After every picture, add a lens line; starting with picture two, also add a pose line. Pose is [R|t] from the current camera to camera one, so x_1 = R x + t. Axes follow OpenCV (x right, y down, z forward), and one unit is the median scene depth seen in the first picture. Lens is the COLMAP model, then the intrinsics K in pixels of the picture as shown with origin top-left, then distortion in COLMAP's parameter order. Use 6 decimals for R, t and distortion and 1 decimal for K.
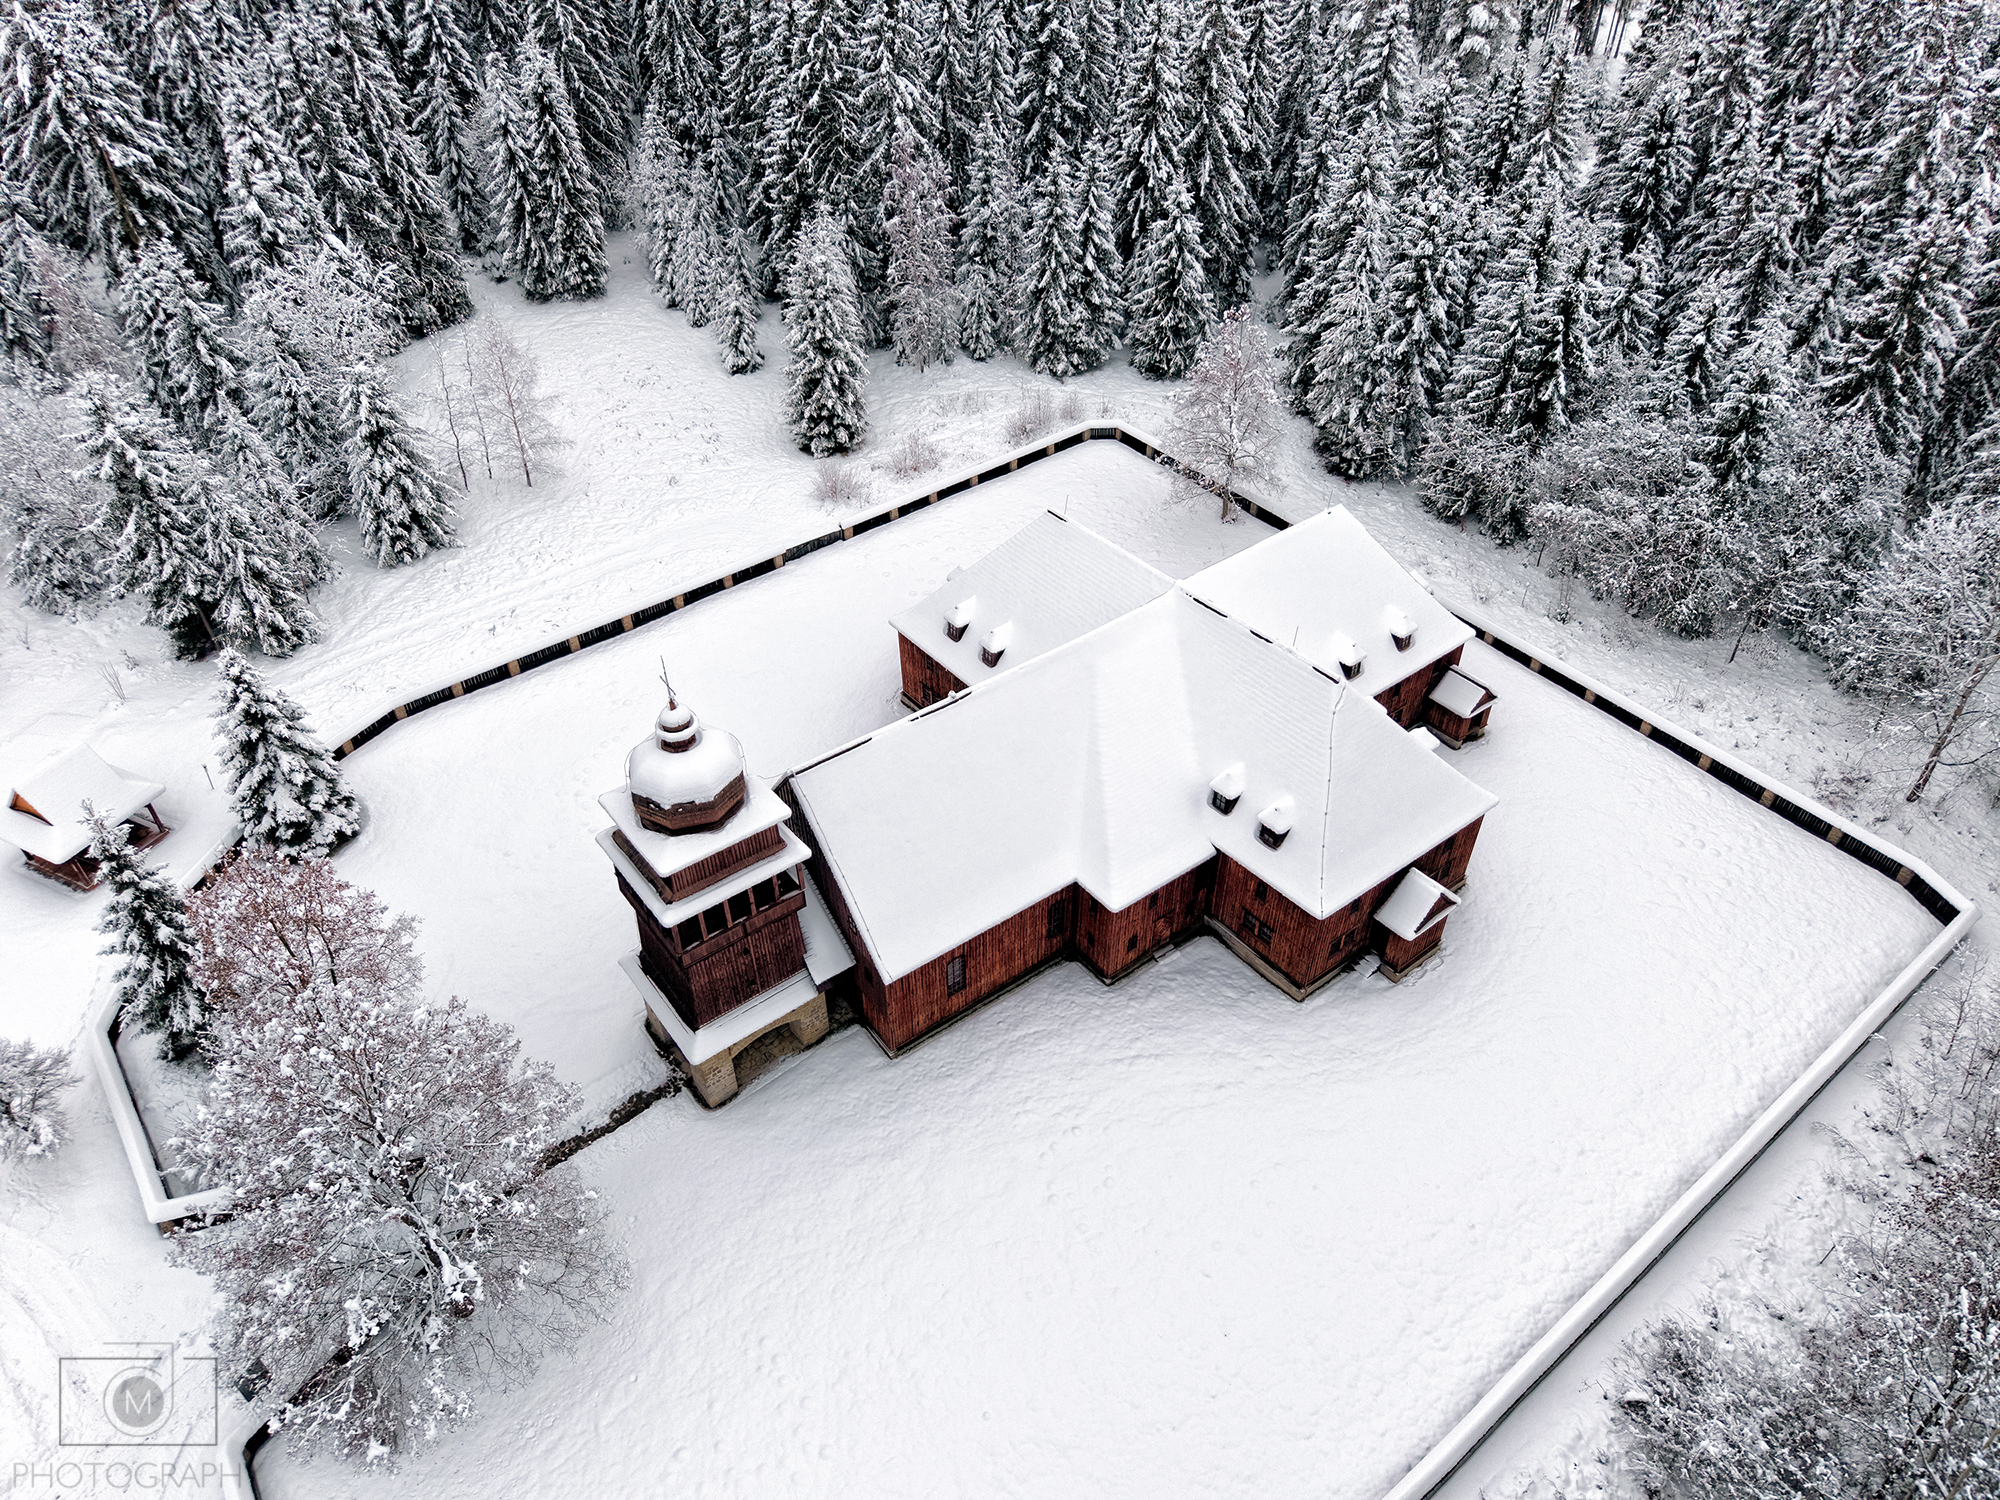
lens RADIAL K [[1343.9, 0, 1000.0], [0, 1343.9, 750.0], [0, 0, 1]] dist [-0.009484, 0.001730]
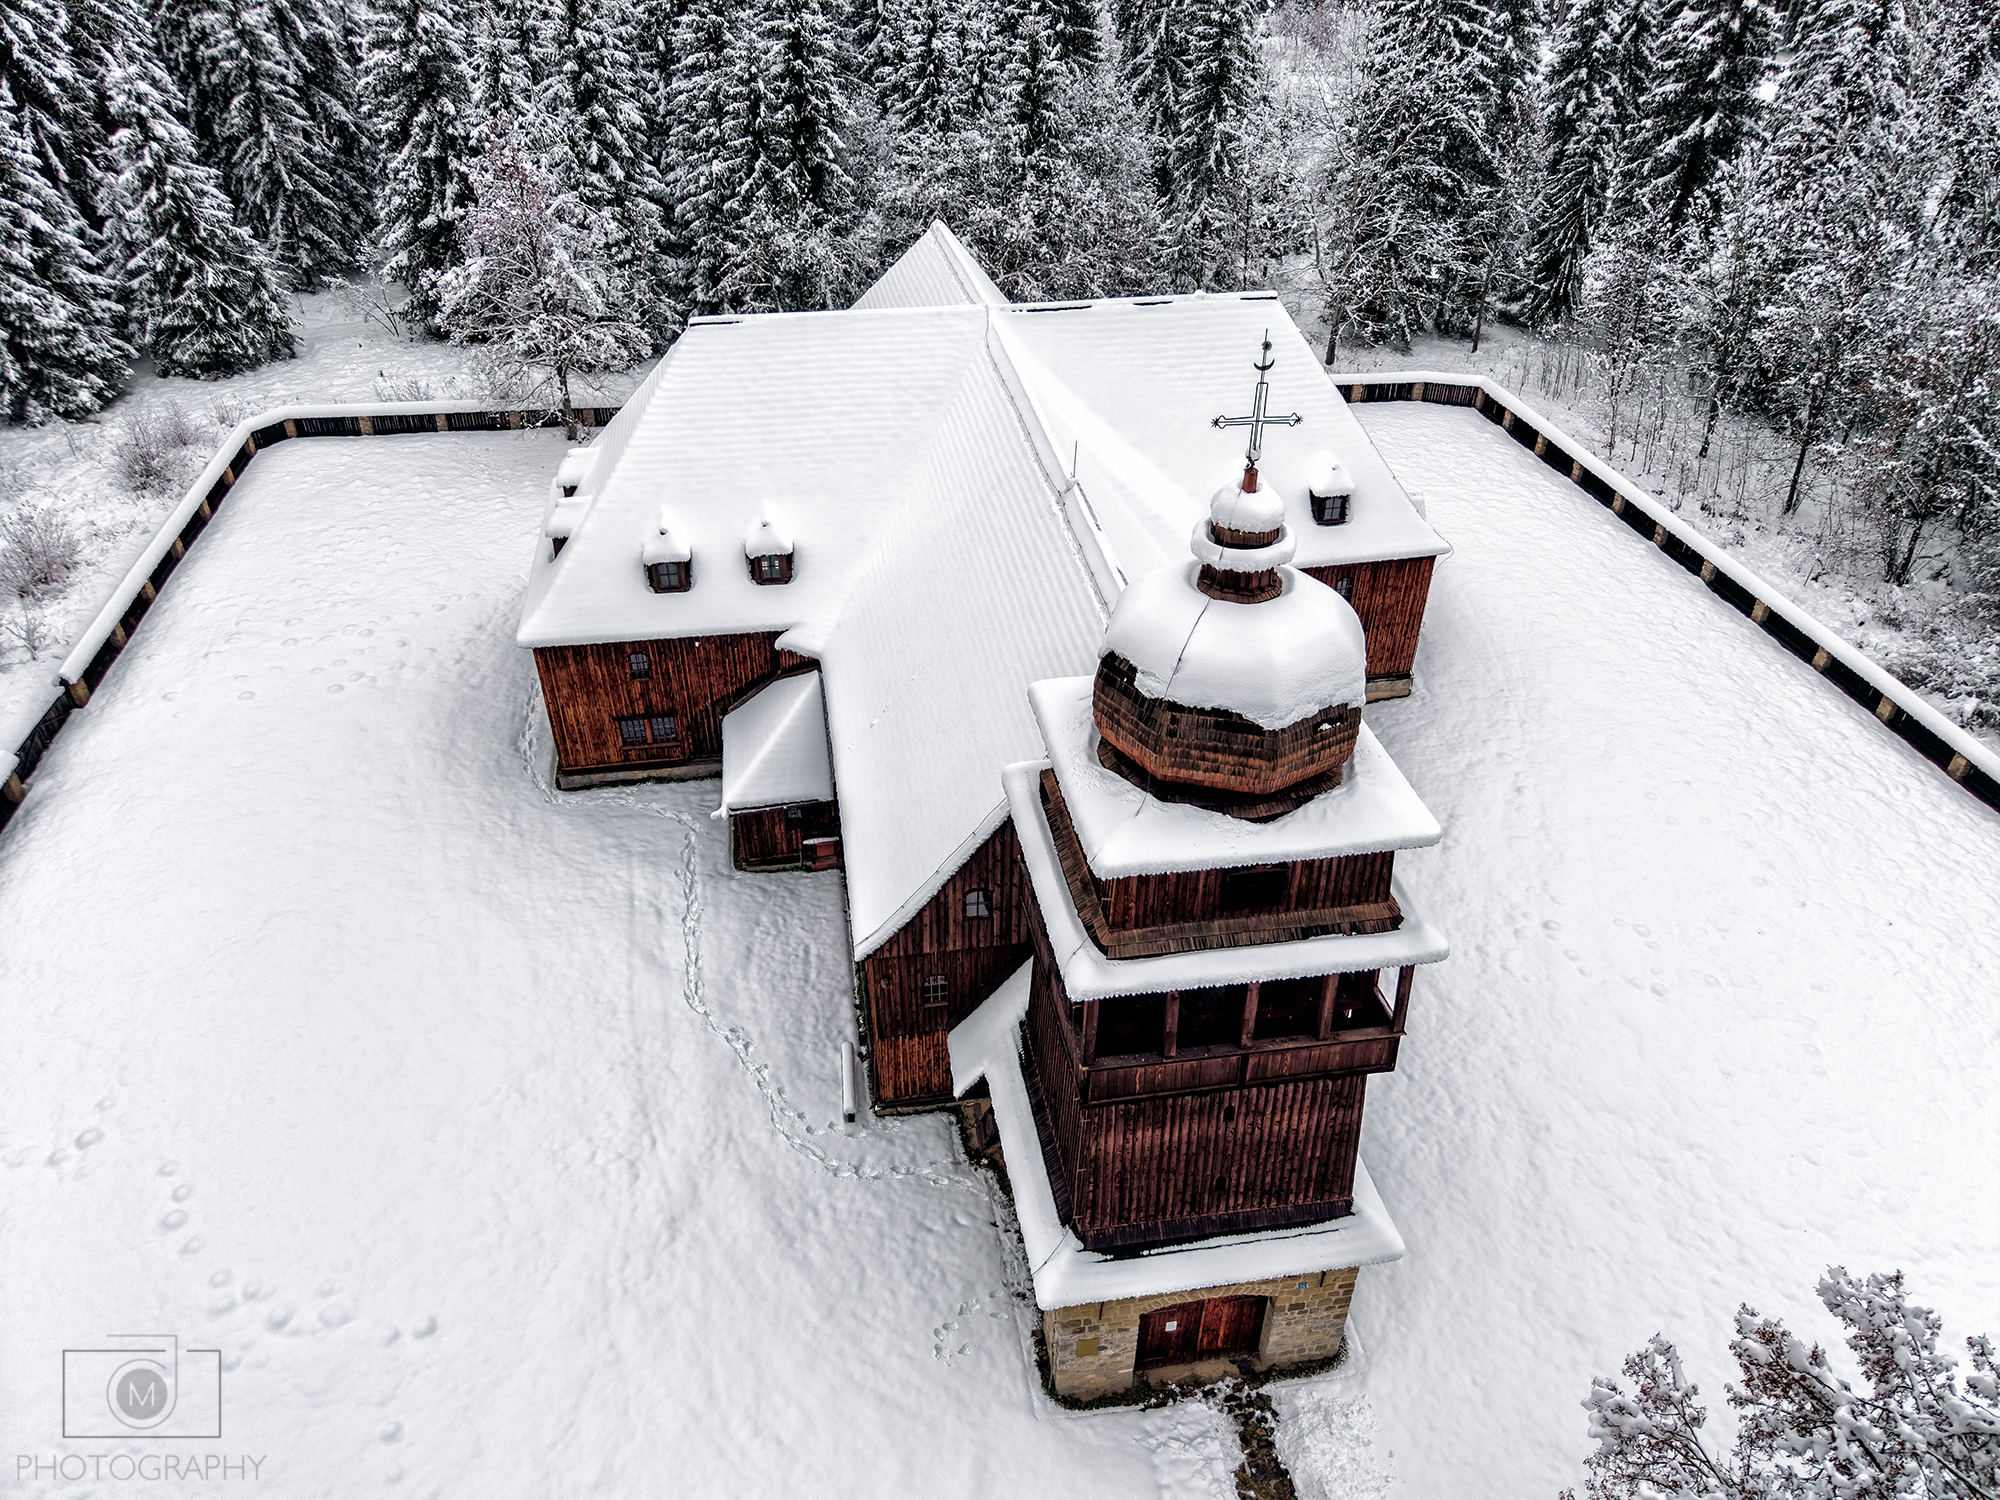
lens RADIAL K [[1343.9, 0, 1000.0], [0, 1343.9, 750.0], [0, 0, 1]] dist [-0.009484, 0.001730]
pose [[0.476690, -0.493615, 0.727400, -0.382520], [0.557895, 0.809344, 0.183615, -0.050678], [-0.679352, 0.318285, 0.661192, 0.509592]]
